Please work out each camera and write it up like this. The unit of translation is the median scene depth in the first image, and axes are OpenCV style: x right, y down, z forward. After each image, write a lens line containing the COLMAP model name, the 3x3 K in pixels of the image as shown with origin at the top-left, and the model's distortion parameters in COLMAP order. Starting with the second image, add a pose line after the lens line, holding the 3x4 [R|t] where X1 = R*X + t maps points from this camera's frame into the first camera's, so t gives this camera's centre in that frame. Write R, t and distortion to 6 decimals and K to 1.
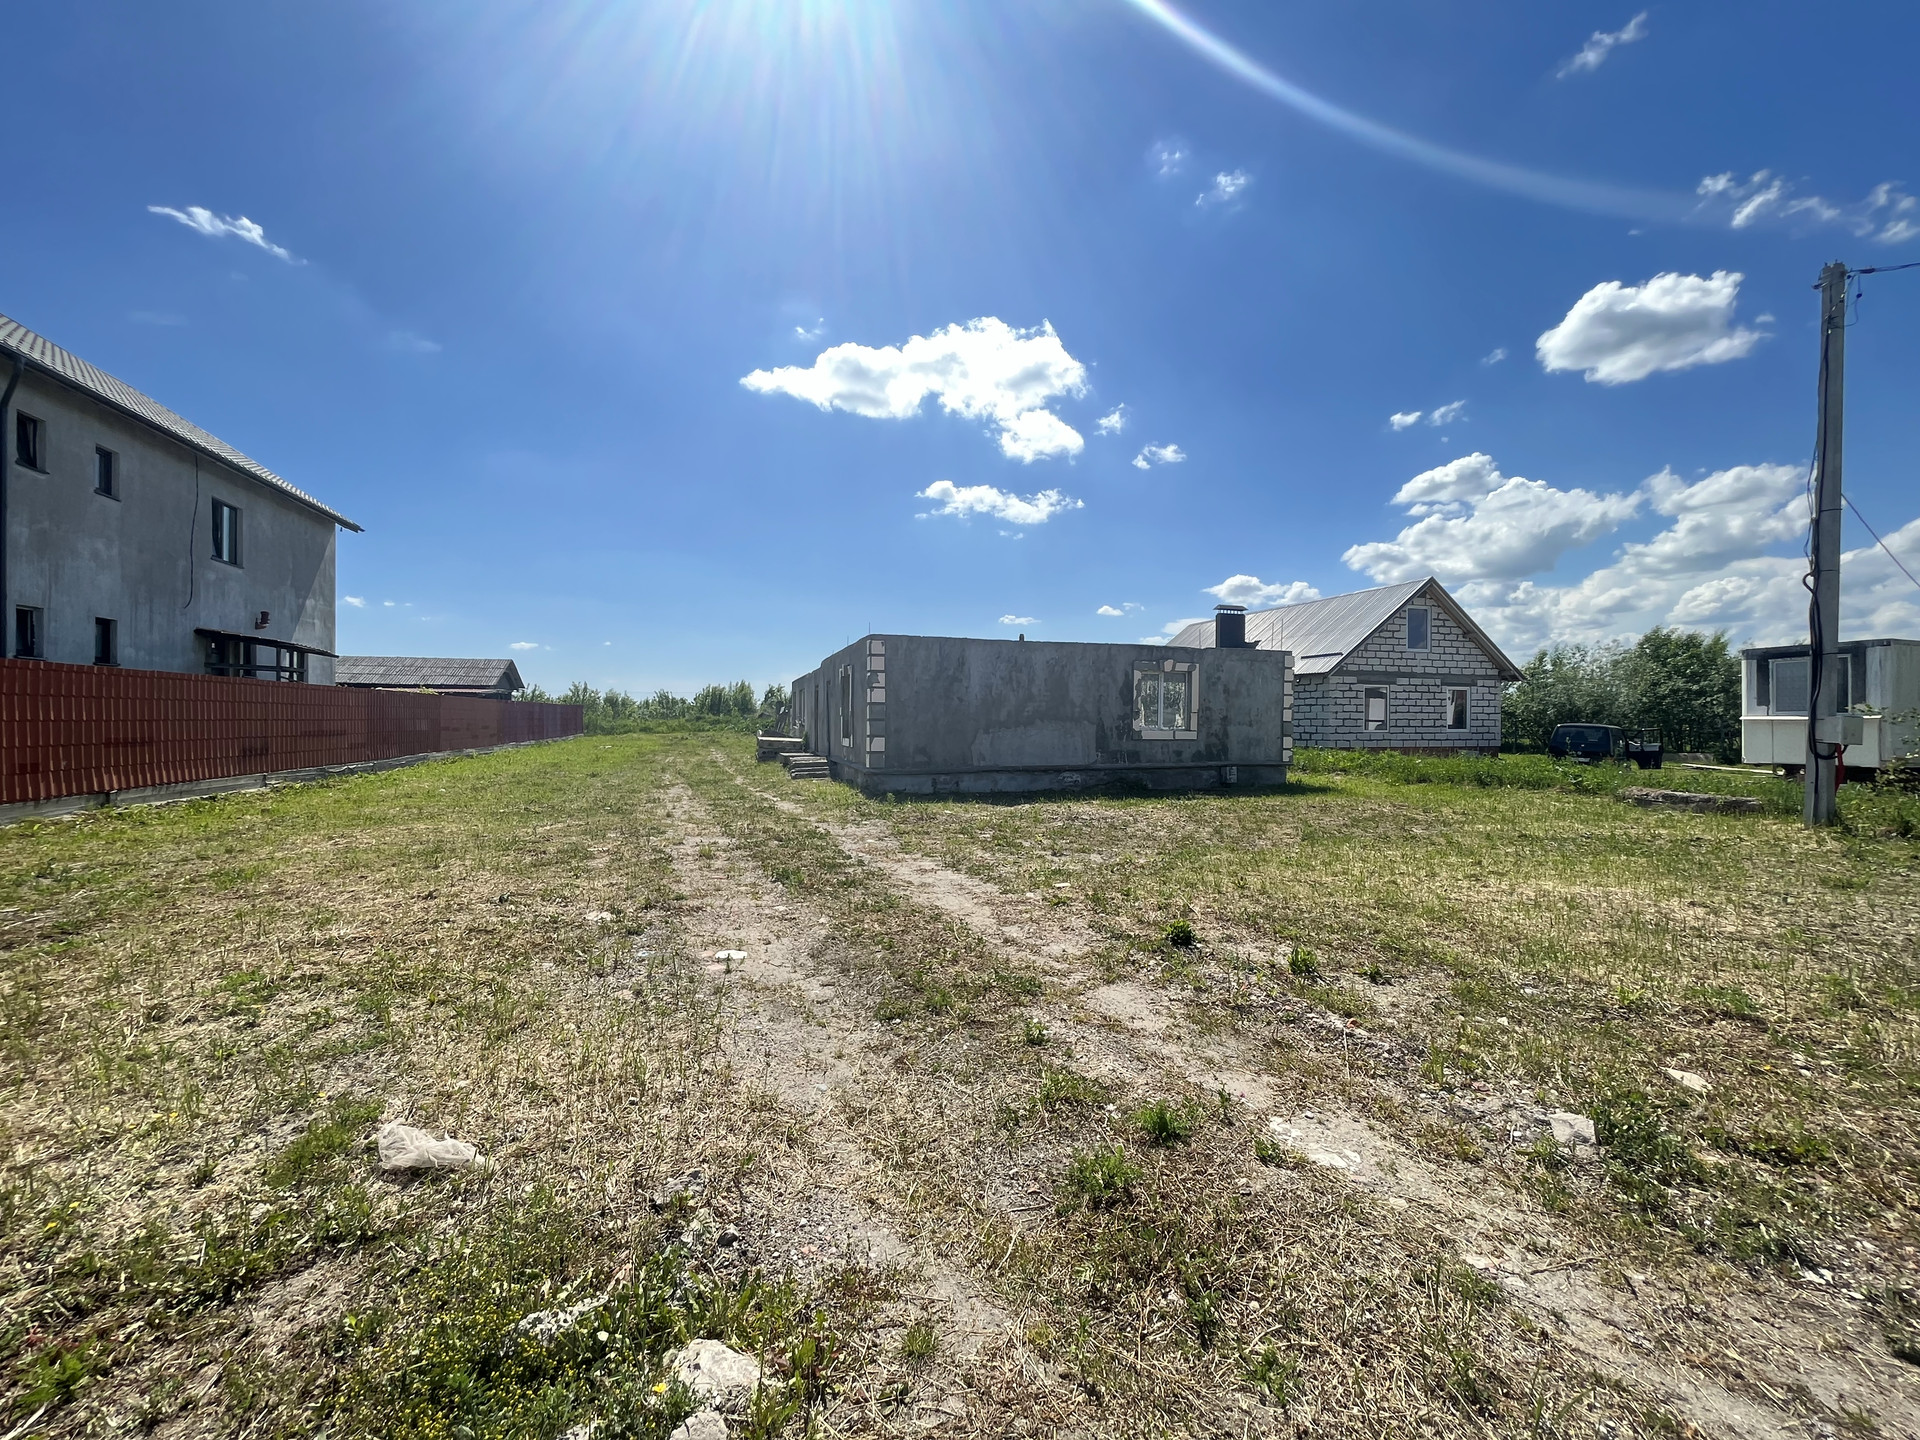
lens RADIAL K [[773.0, 0, 956.4], [0, 773.0, 703.4], [0, 0, 1]] dist [-0.002114, 0.000195]
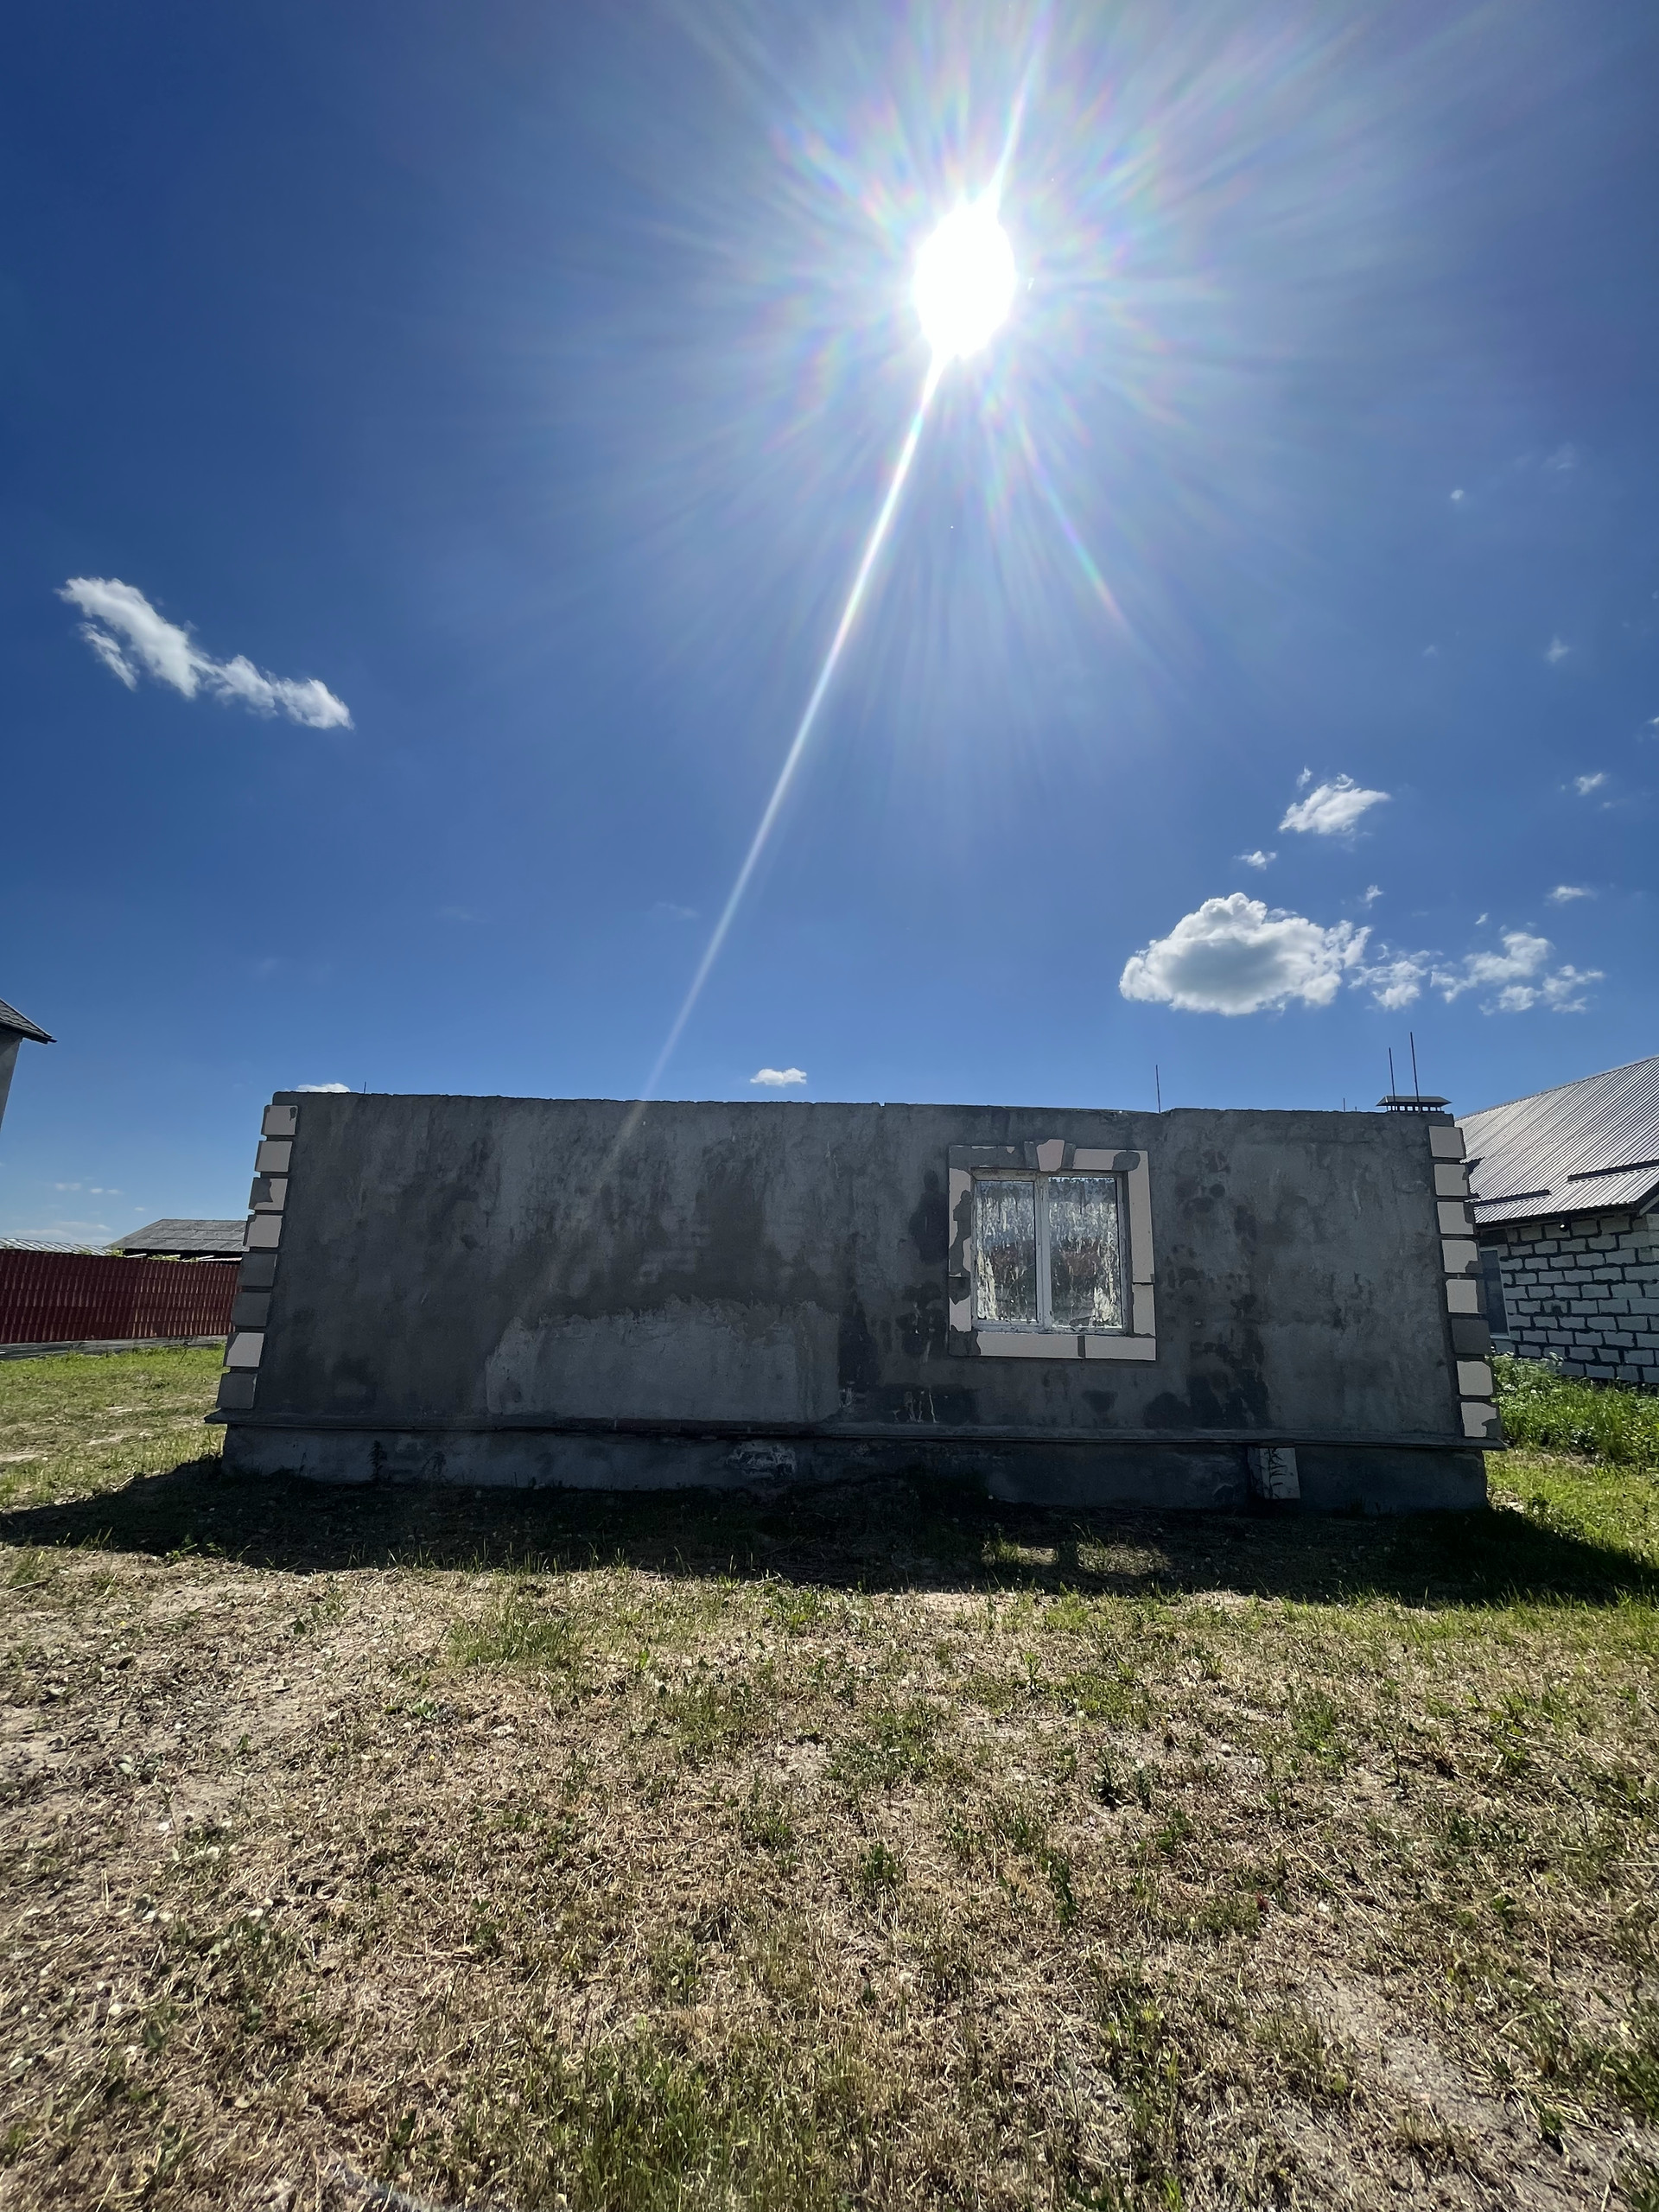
lens RADIAL K [[890.6, 0, 809.0], [0, 890.6, 1096.1], [0, 0, 1]] dist [-0.002114, 0.000195]
pose [[0.944508, -0.059997, -0.322962, 0.323401], [-0.009879, 0.977546, -0.210490, 0.016442], [0.328339, 0.202000, 0.922708, 0.587246]]
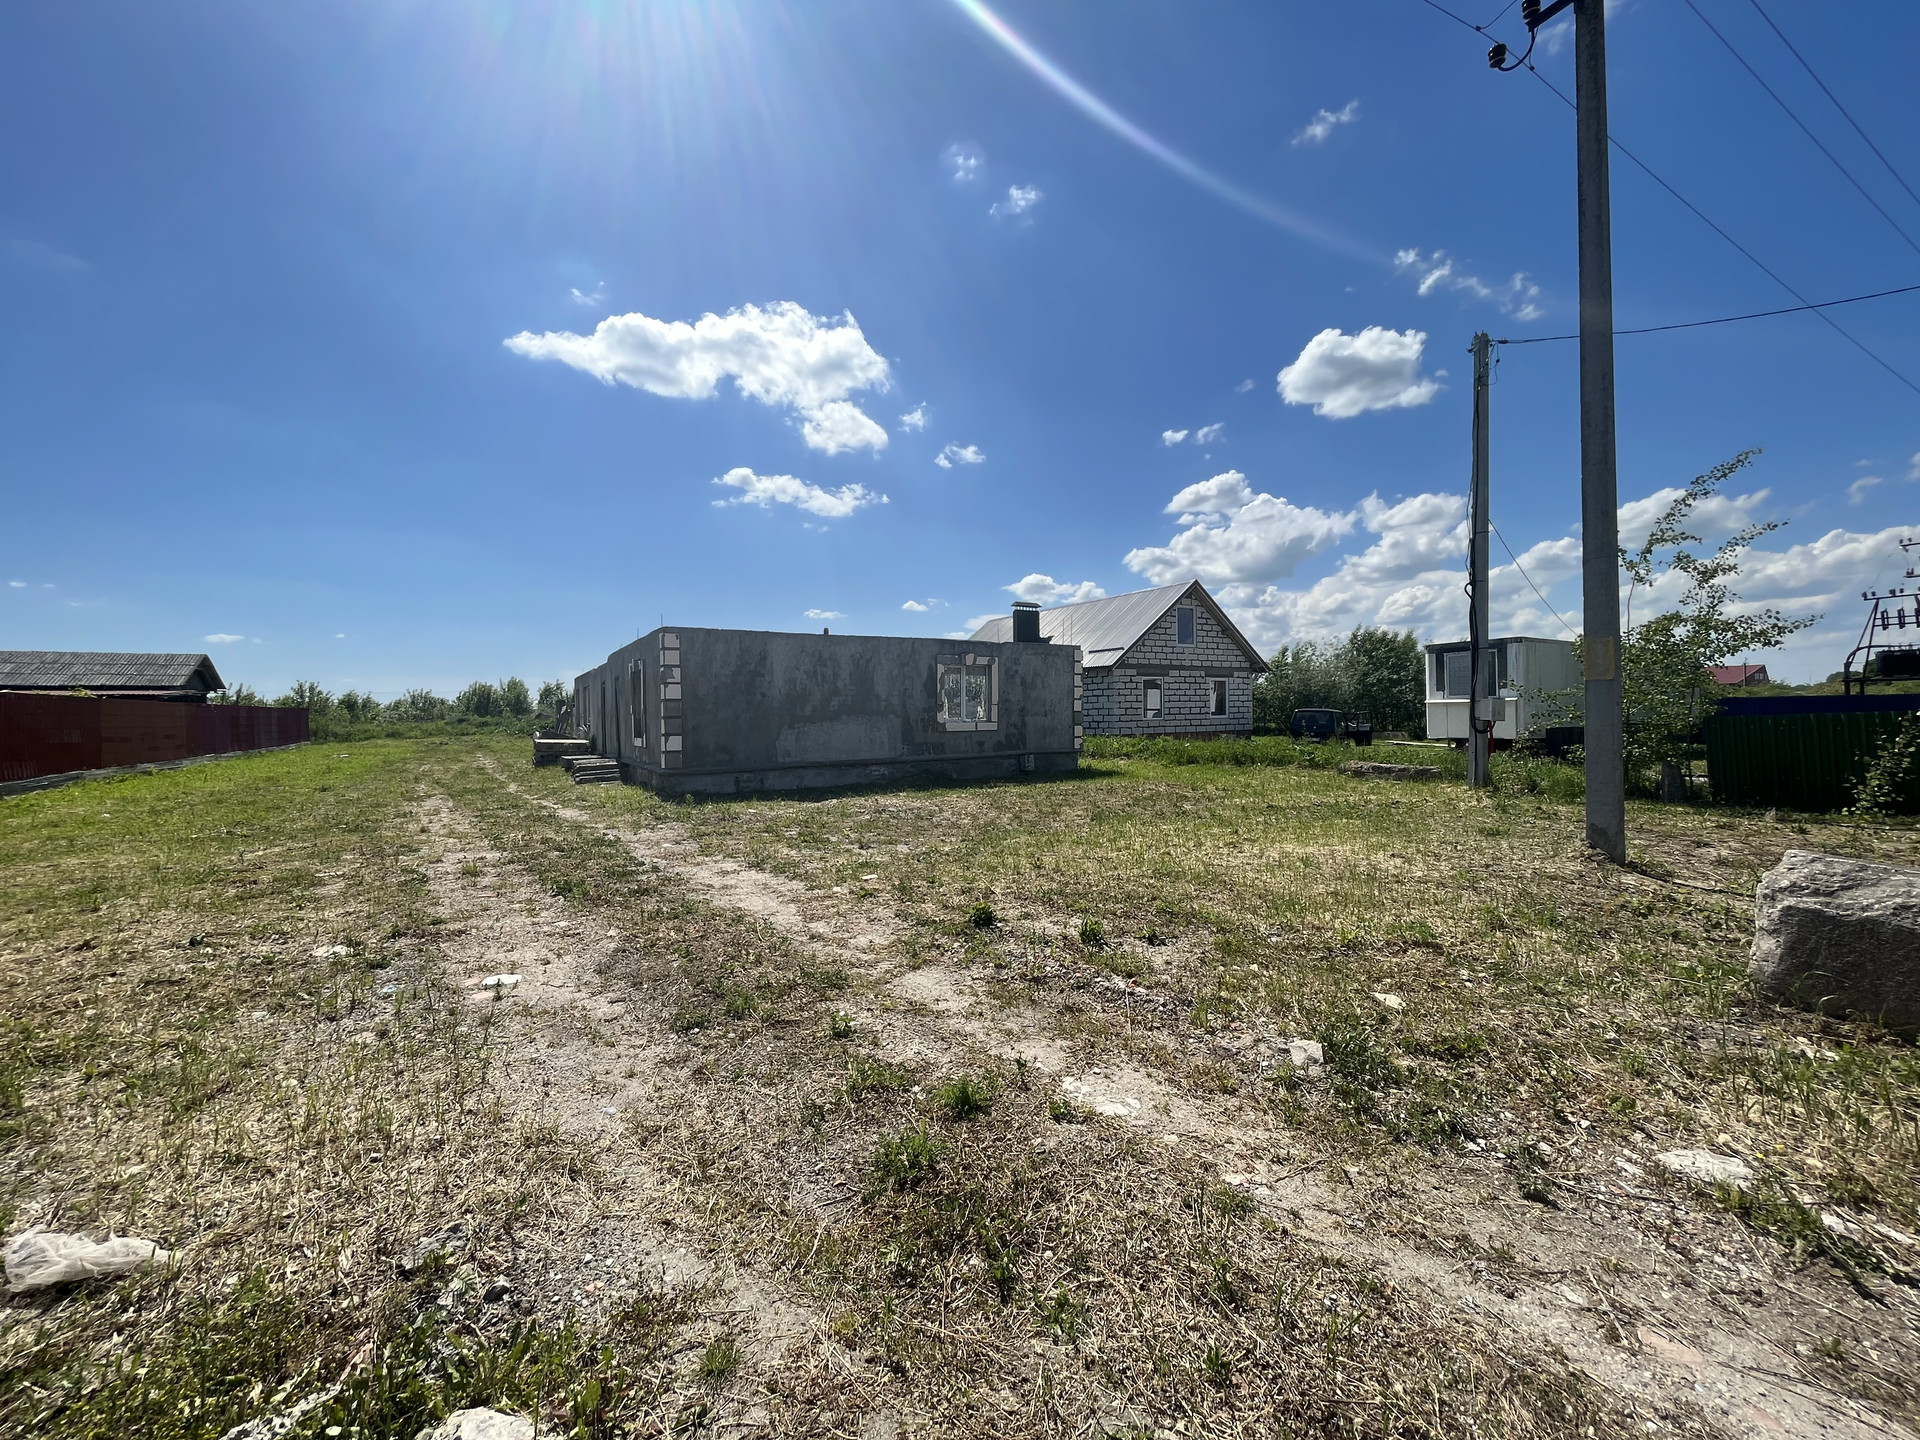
lens RADIAL K [[773.0, 0, 955.8], [0, 773.0, 711.9], [0, 0, 1]] dist [-0.002114, 0.000195]
pose [[0.969595, -0.018735, 0.243998, 0.002471], [0.014503, 0.999712, 0.019129, 0.001539], [-0.244286, -0.015009, 0.969587, 0.001630]]
